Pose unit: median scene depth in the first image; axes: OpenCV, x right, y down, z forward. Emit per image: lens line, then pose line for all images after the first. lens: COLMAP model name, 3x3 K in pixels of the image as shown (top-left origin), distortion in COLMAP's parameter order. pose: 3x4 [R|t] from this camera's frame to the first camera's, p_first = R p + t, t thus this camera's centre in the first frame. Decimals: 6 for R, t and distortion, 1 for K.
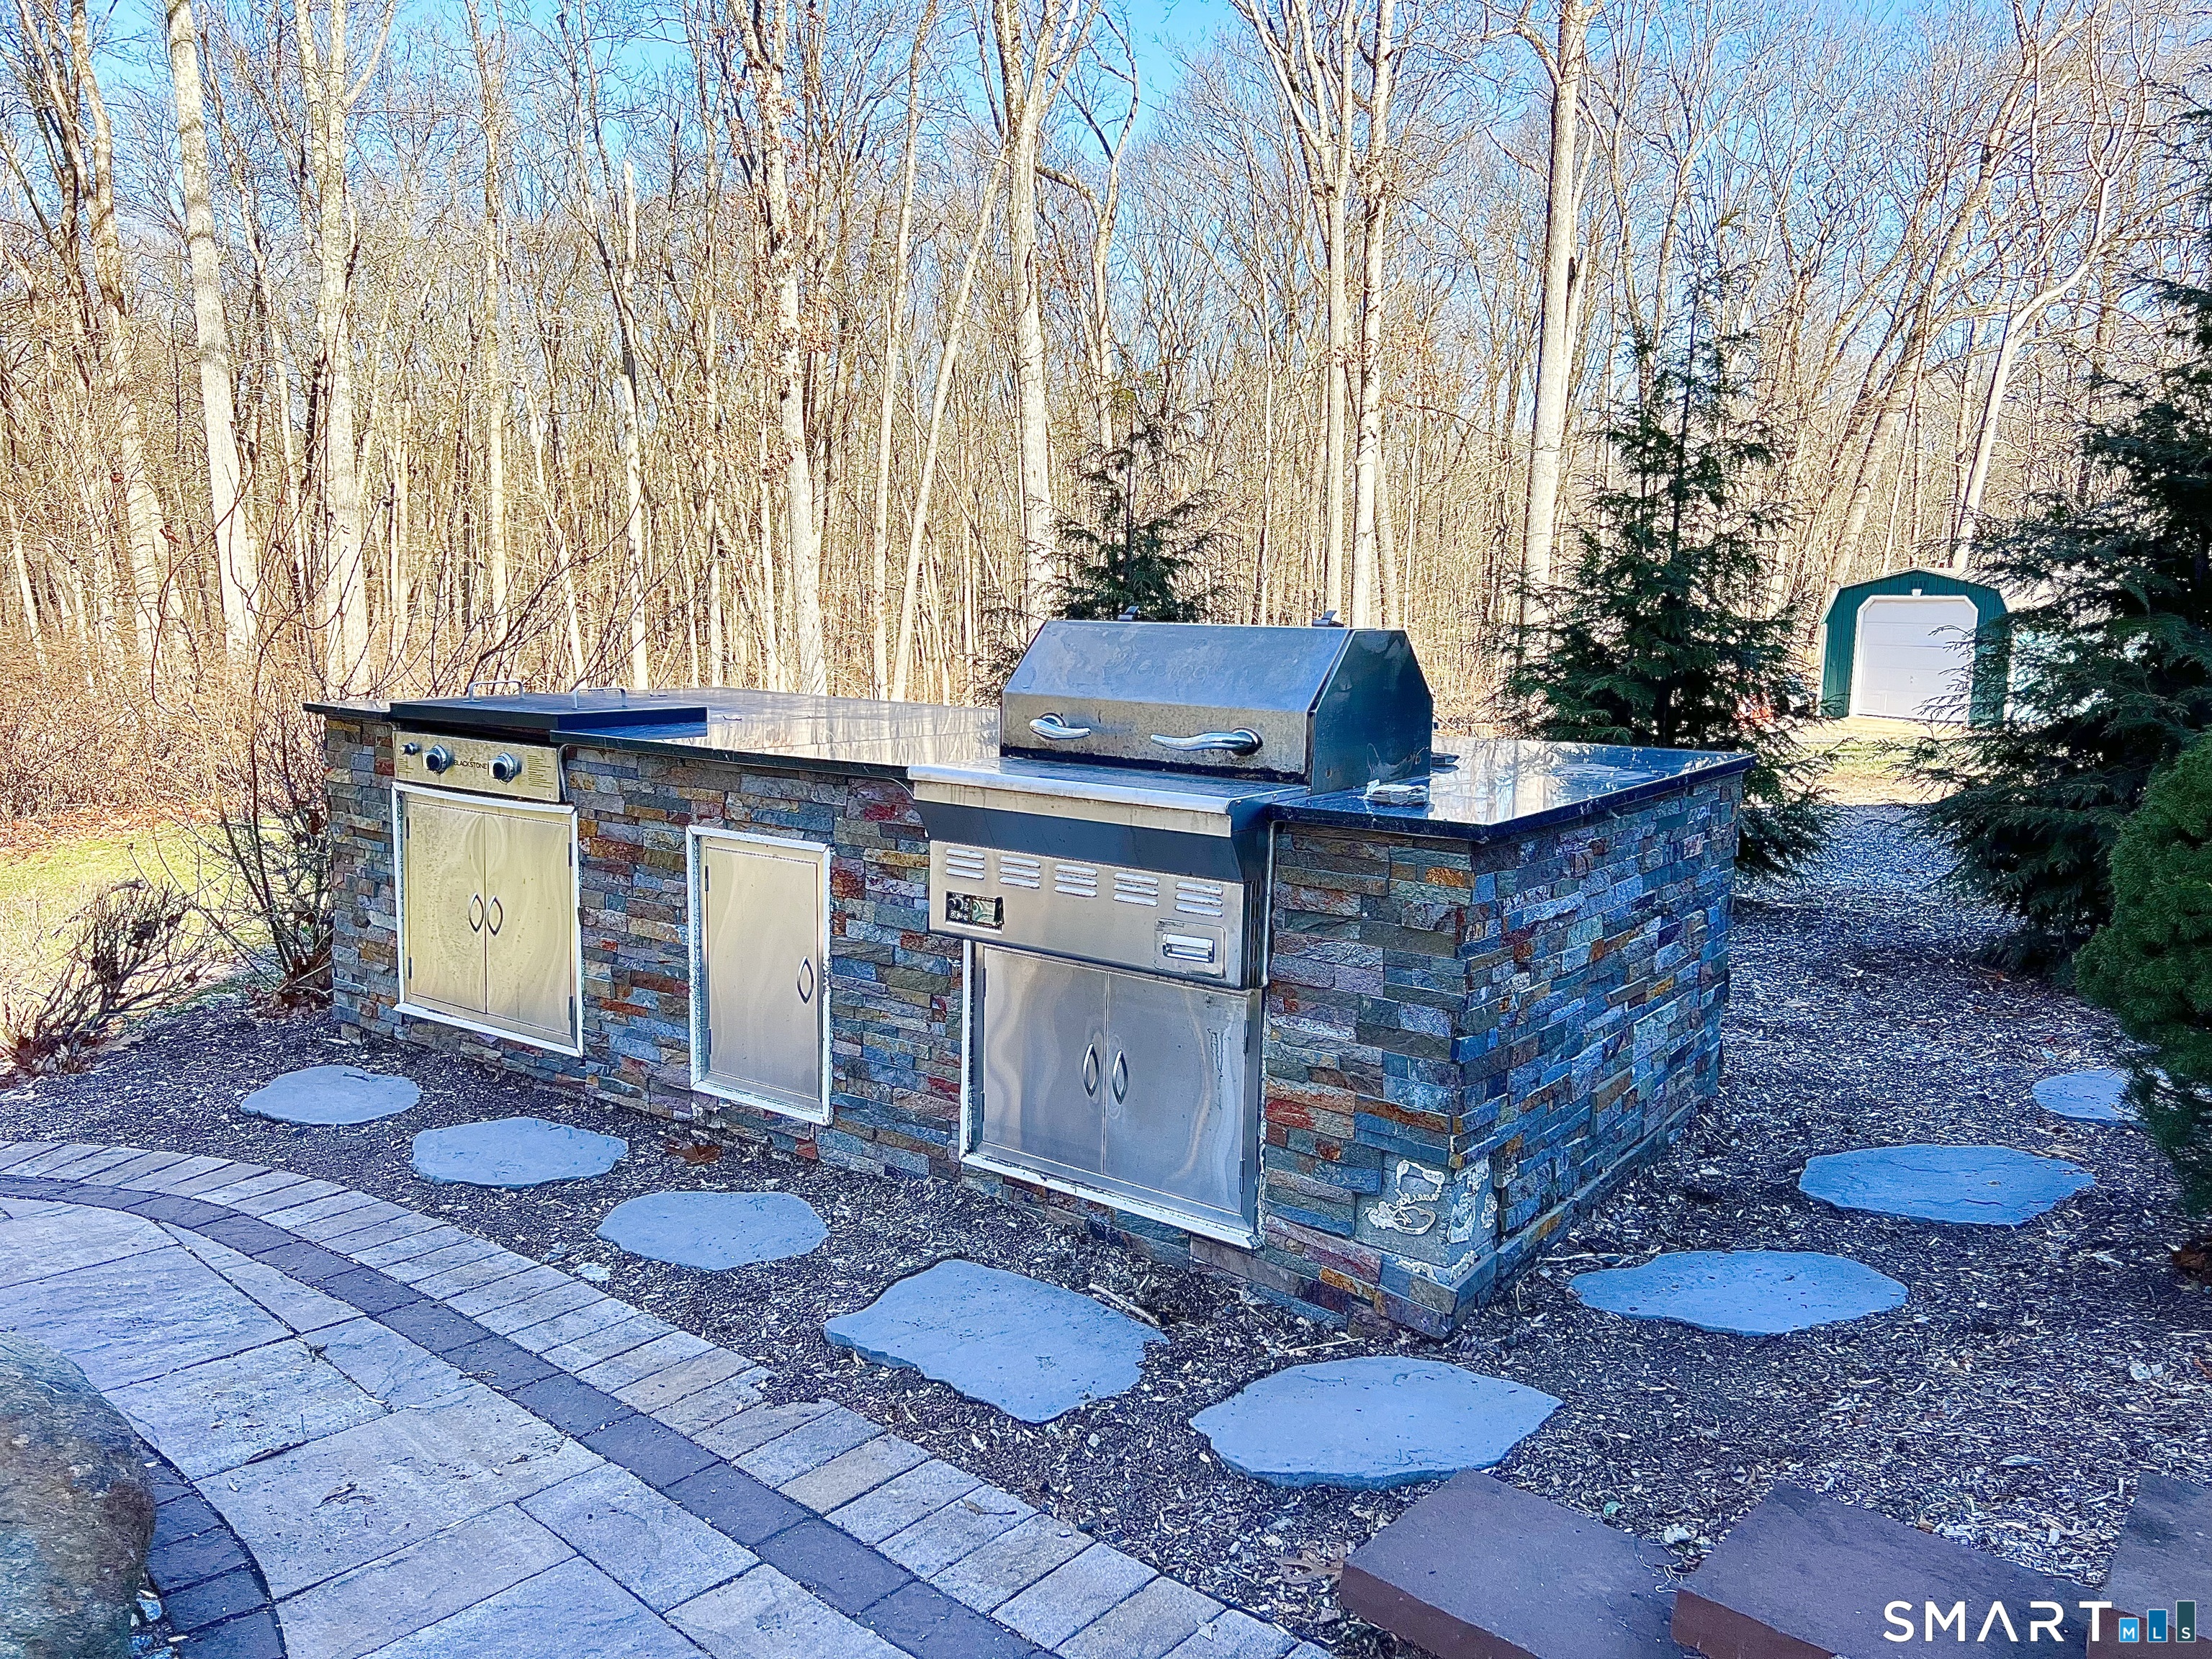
lens RADIAL K [[1639.1, 0, 1106.0], [0, 1639.1, 829.5], [0, 0, 1]] dist [0.086908, -0.124826]
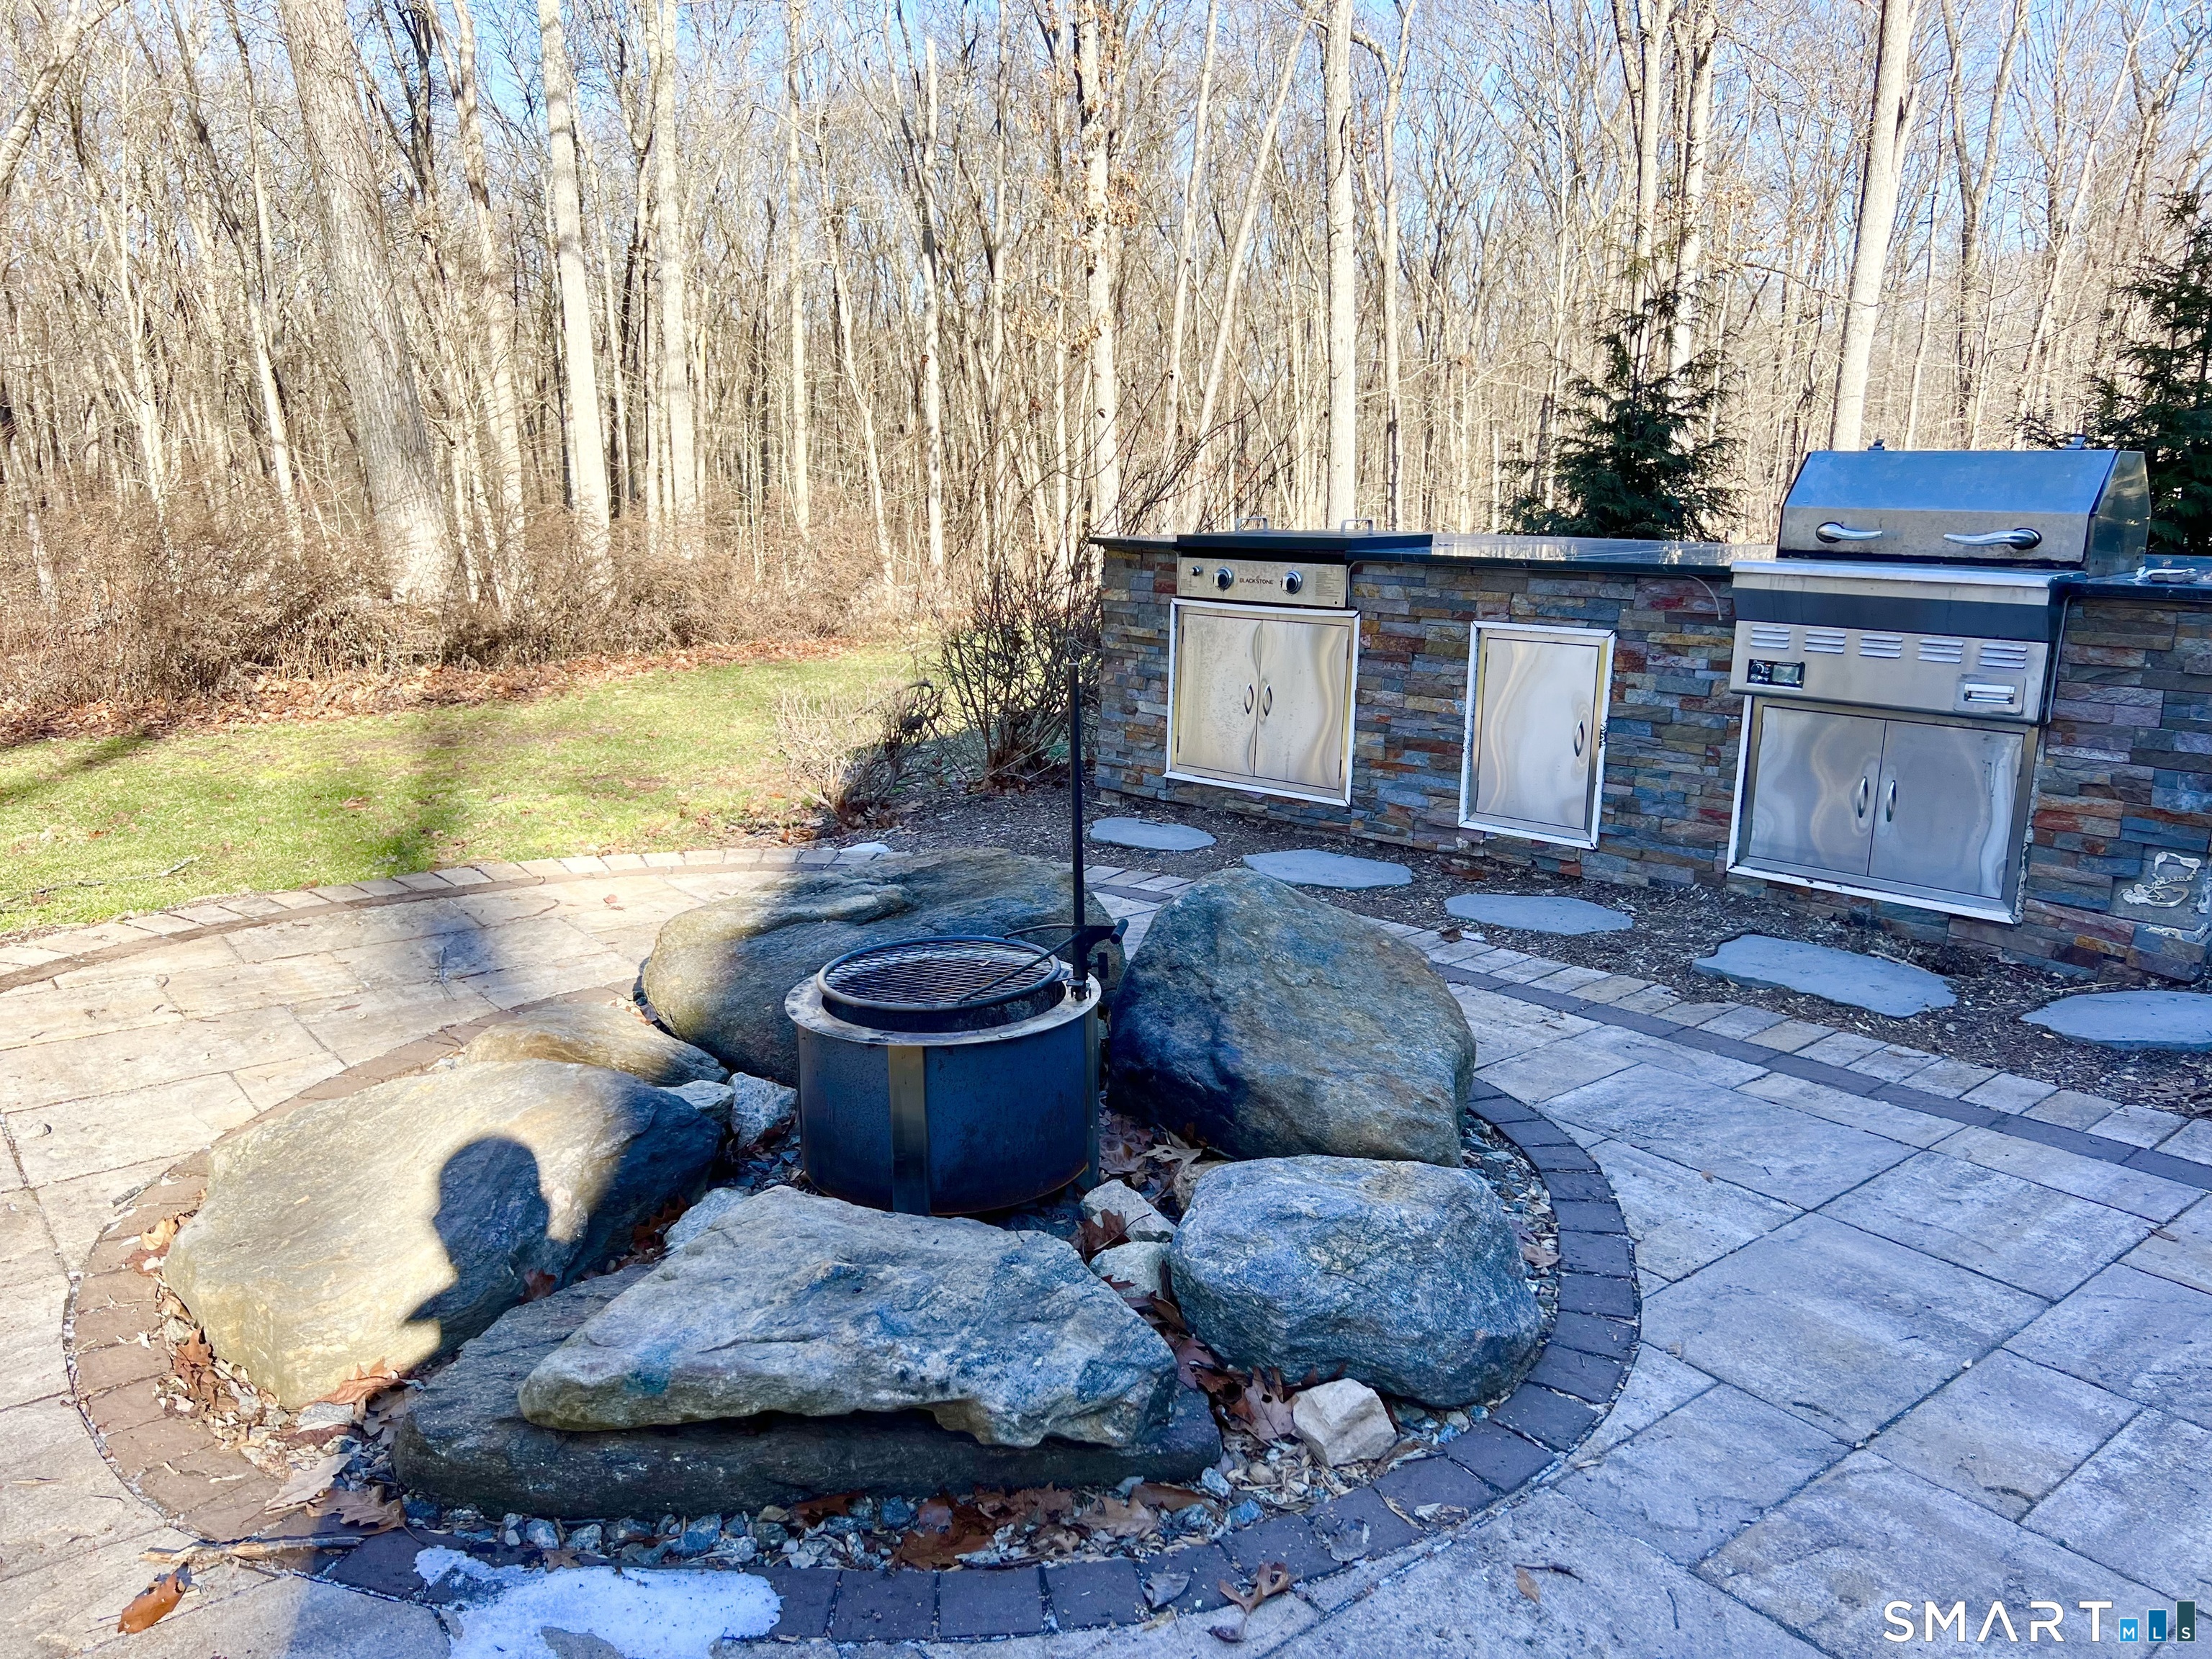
lens RADIAL K [[1639.1, 0, 1106.0], [0, 1639.1, 829.5], [0, 0, 1]] dist [0.086908, -0.124826]
pose [[0.990364, 0.019990, -0.137039, -0.376082], [-0.009954, 0.997243, 0.073534, 0.071763], [0.138131, -0.071461, 0.987833, -0.349090]]
